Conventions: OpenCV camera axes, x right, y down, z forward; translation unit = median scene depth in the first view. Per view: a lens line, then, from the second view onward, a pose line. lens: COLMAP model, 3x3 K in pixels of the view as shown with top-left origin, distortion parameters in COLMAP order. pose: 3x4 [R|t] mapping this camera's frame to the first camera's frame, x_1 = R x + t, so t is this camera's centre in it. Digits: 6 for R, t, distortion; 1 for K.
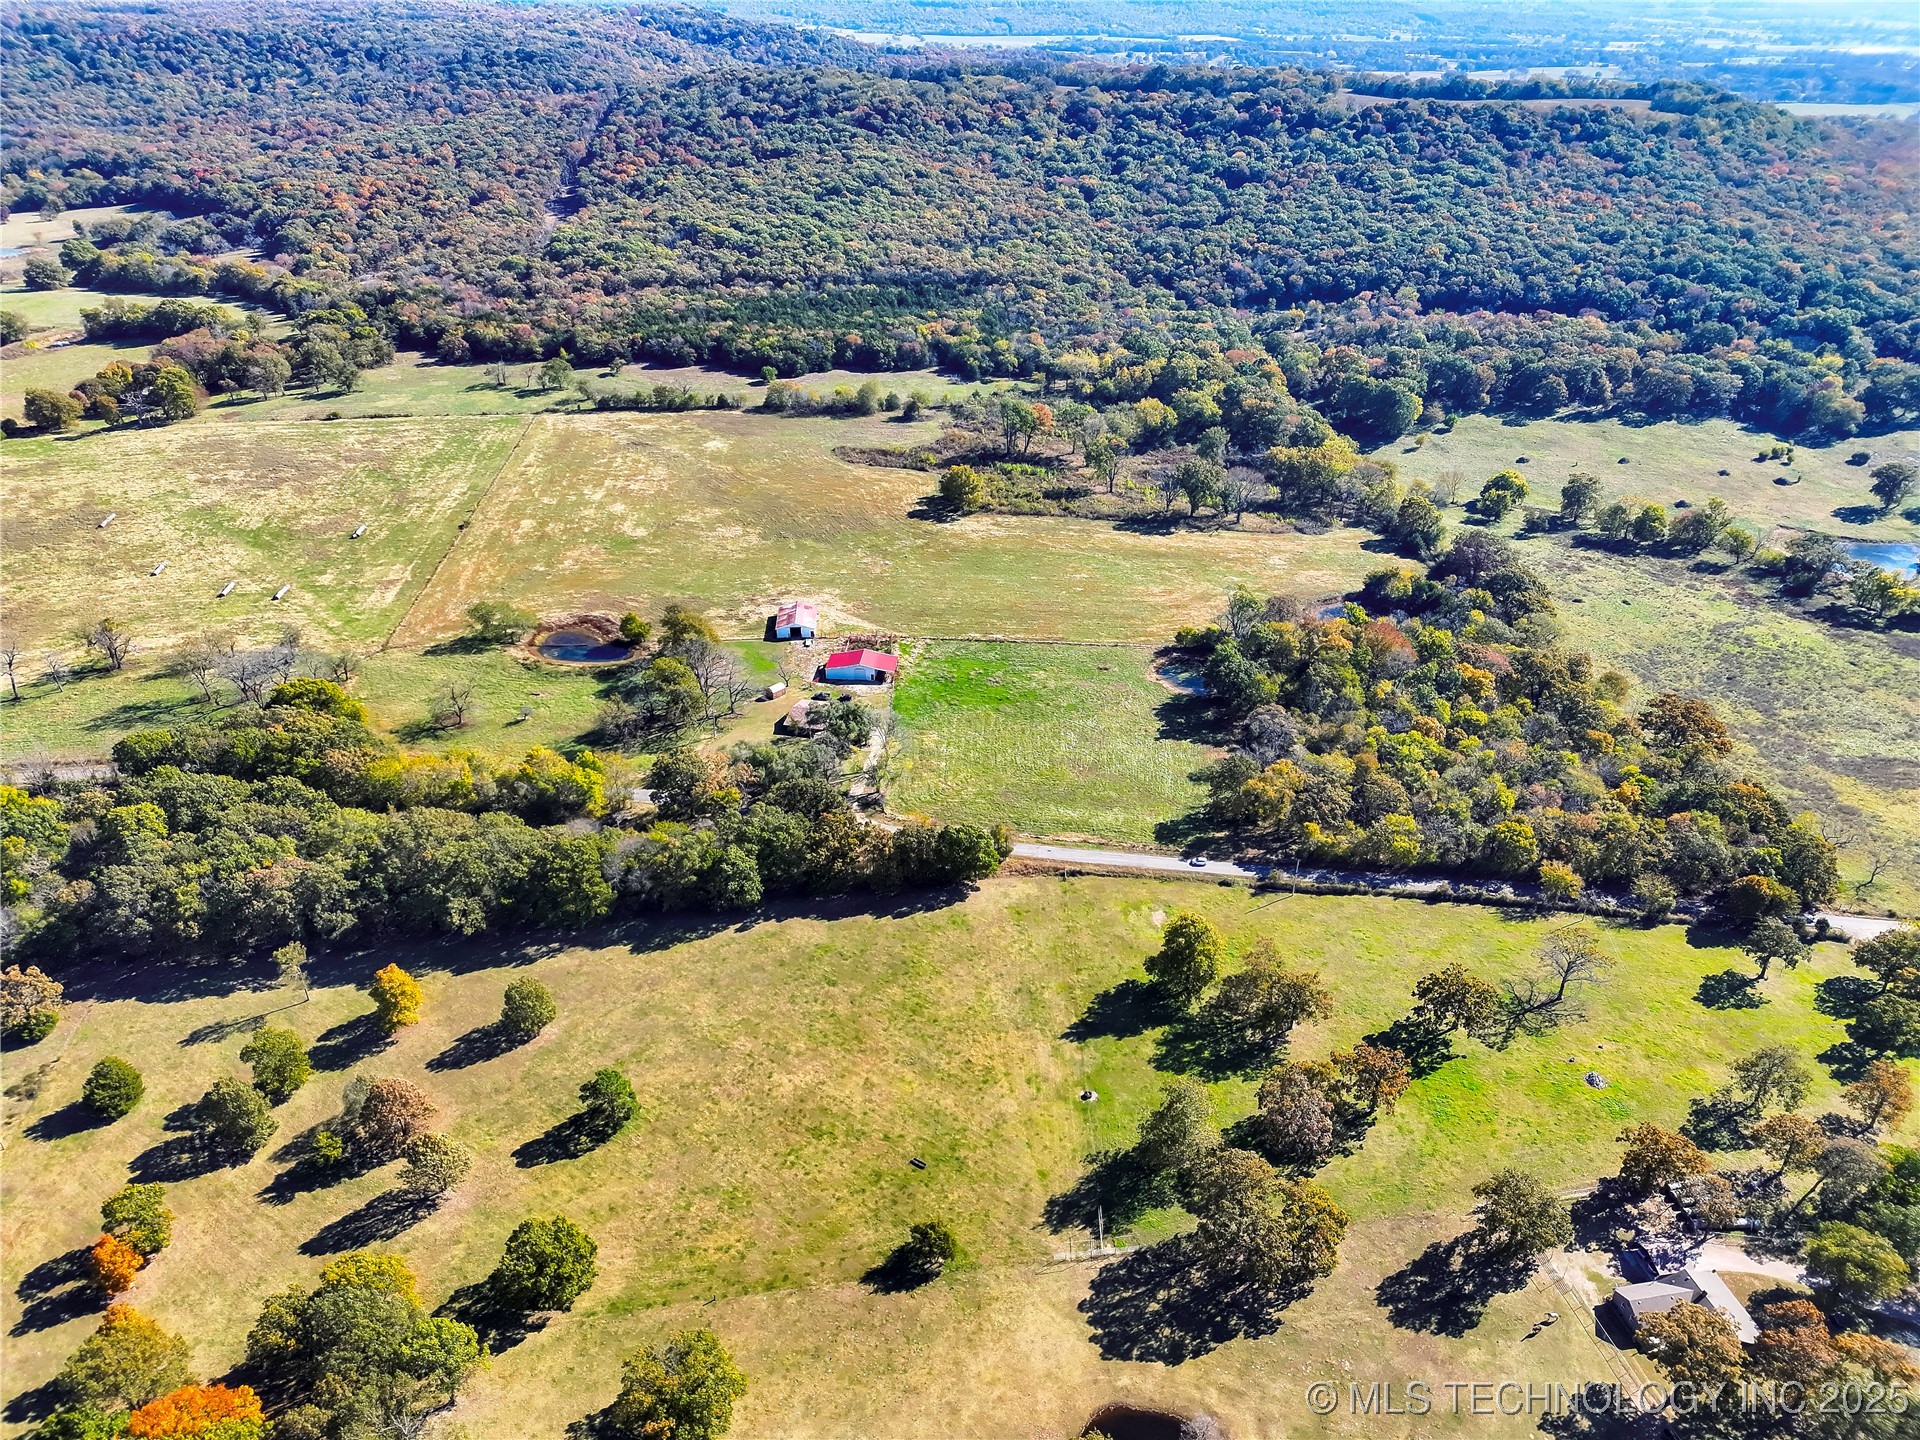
lens RADIAL K [[1348.0, 0, 953.3], [0, 1348.0, 717.5], [0, 0, 1]] dist [0.064675, -0.049893]
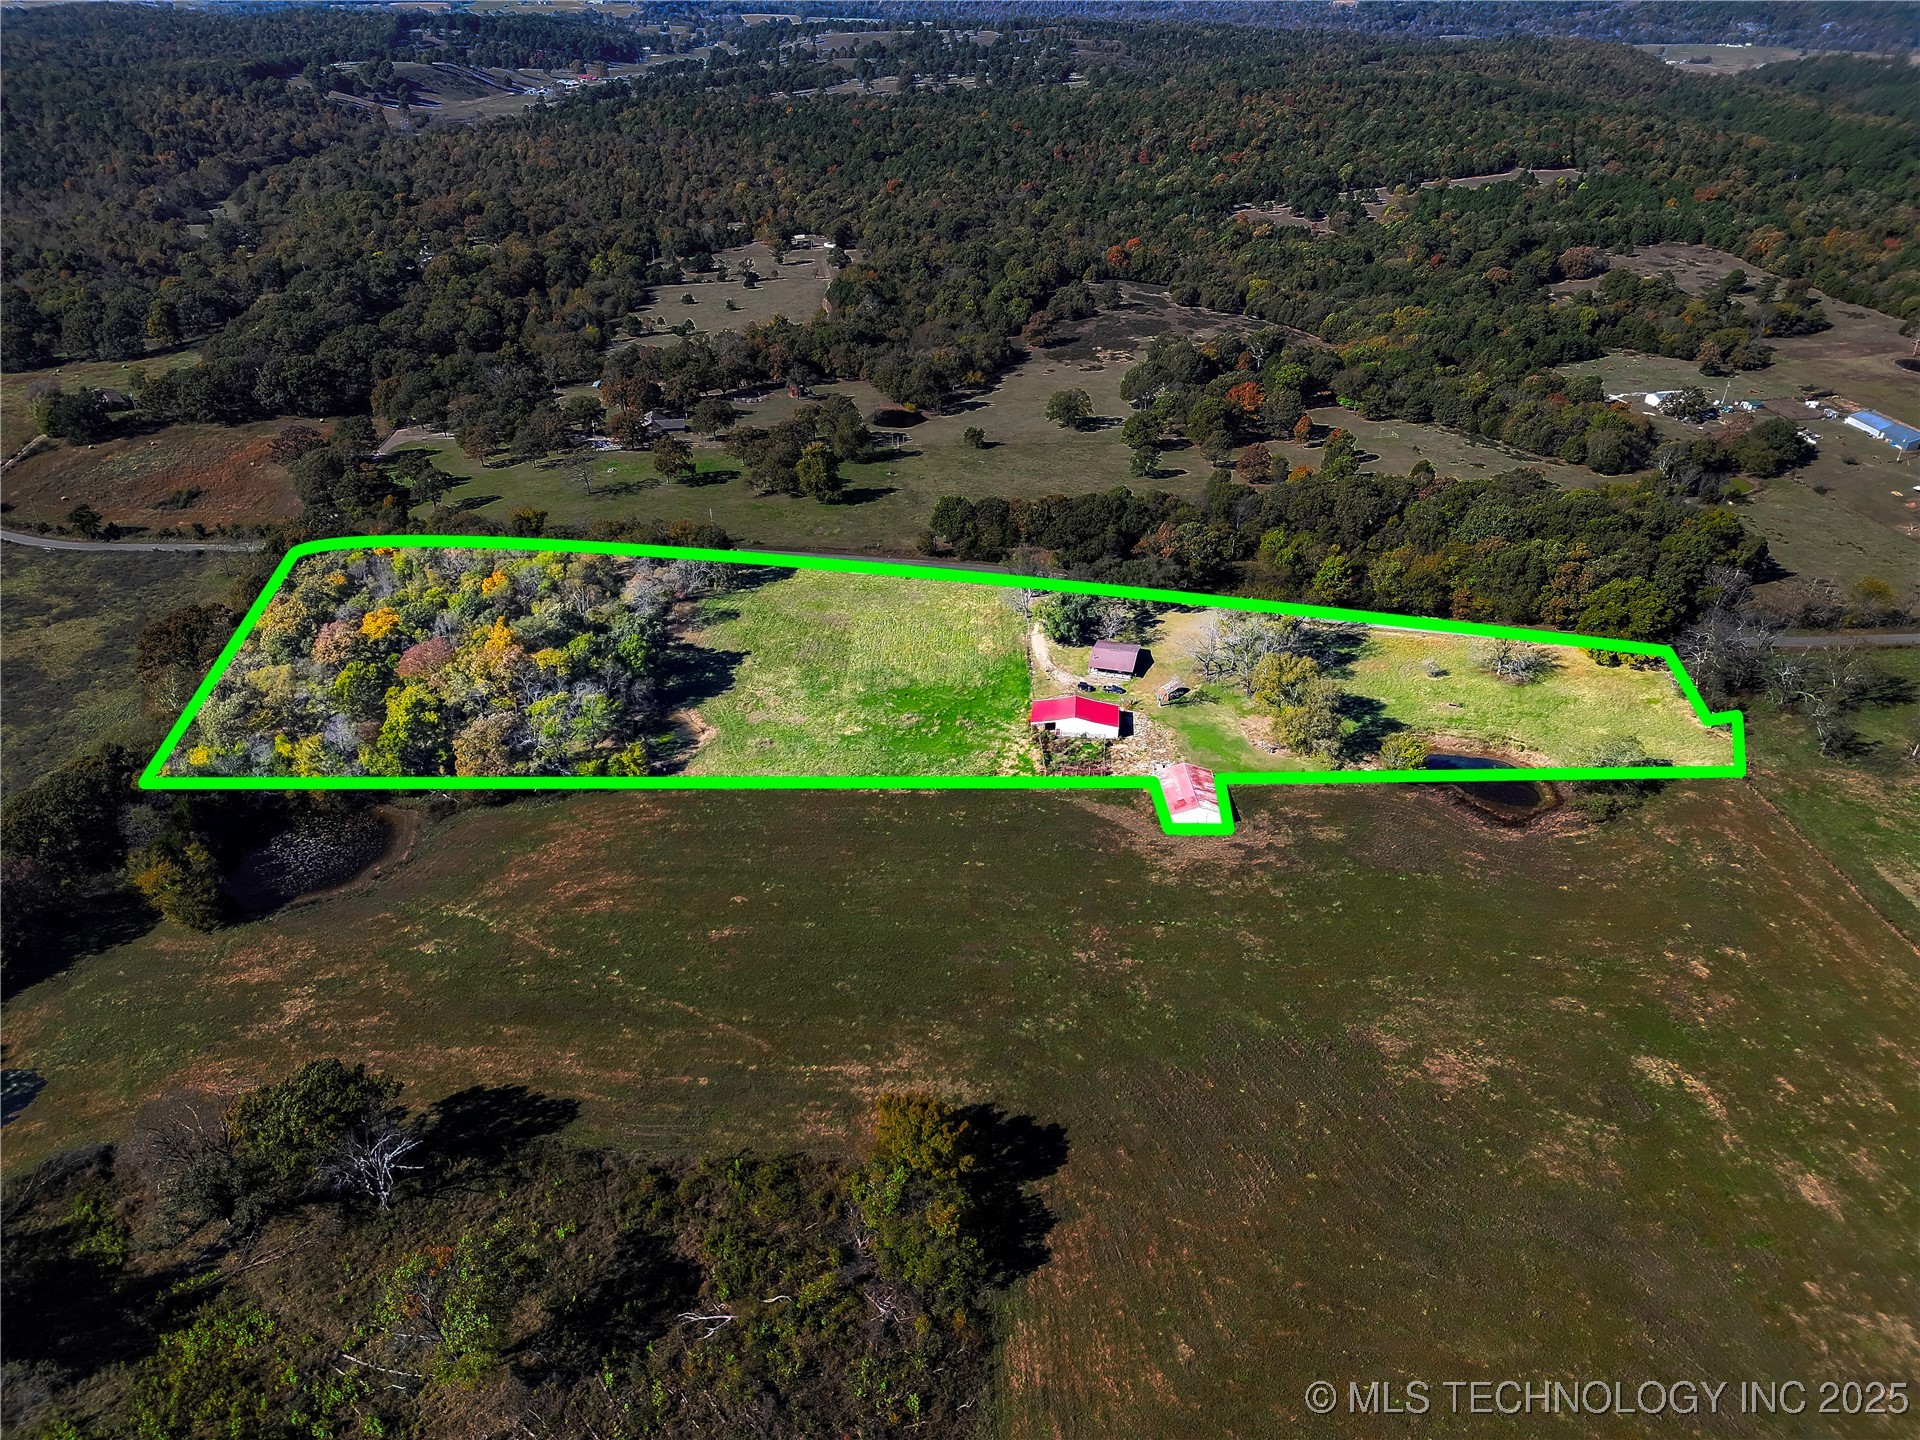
lens RADIAL K [[1348.0, 0, 961.0], [0, 1348.0, 712.4], [0, 0, 1]] dist [0.064675, -0.049893]
pose [[-0.999899, -0.014021, 0.002251, -0.002488], [-0.005163, 0.506614, 0.862158, -0.782187], [-0.013228, 0.862059, -0.506635, 1.509398]]
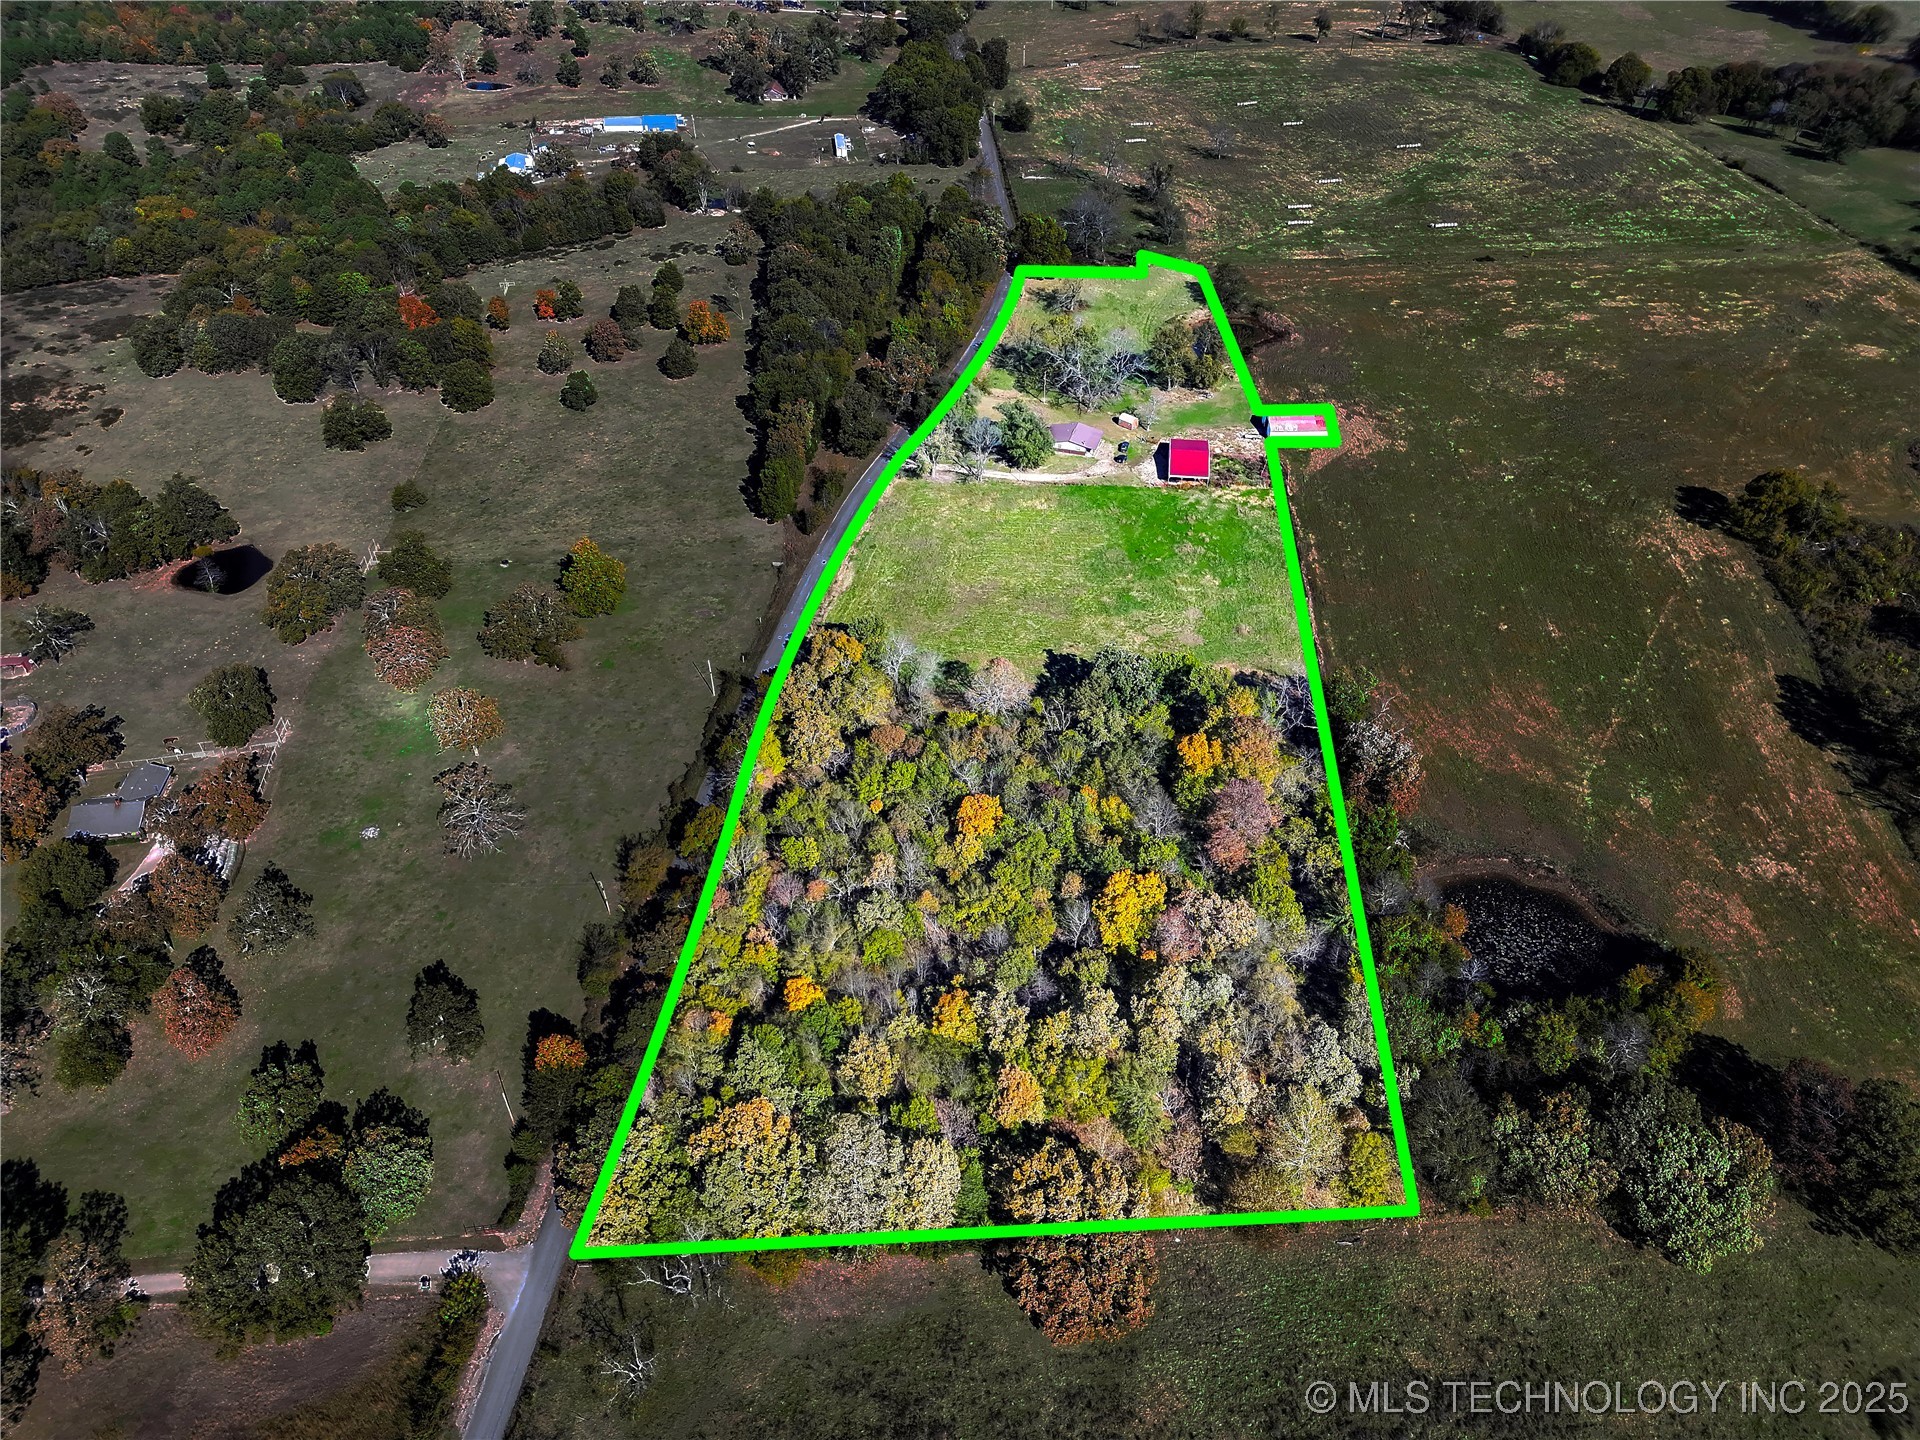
lens RADIAL K [[1348.0, 0, 963.6], [0, 1348.0, 718.3], [0, 0, 1]] dist [0.064675, -0.049893]
pose [[-0.042312, 0.624512, -0.779868, 0.812064], [-0.483937, 0.670079, 0.562850, -0.388627], [0.874079, 0.401222, 0.273872, 0.742082]]
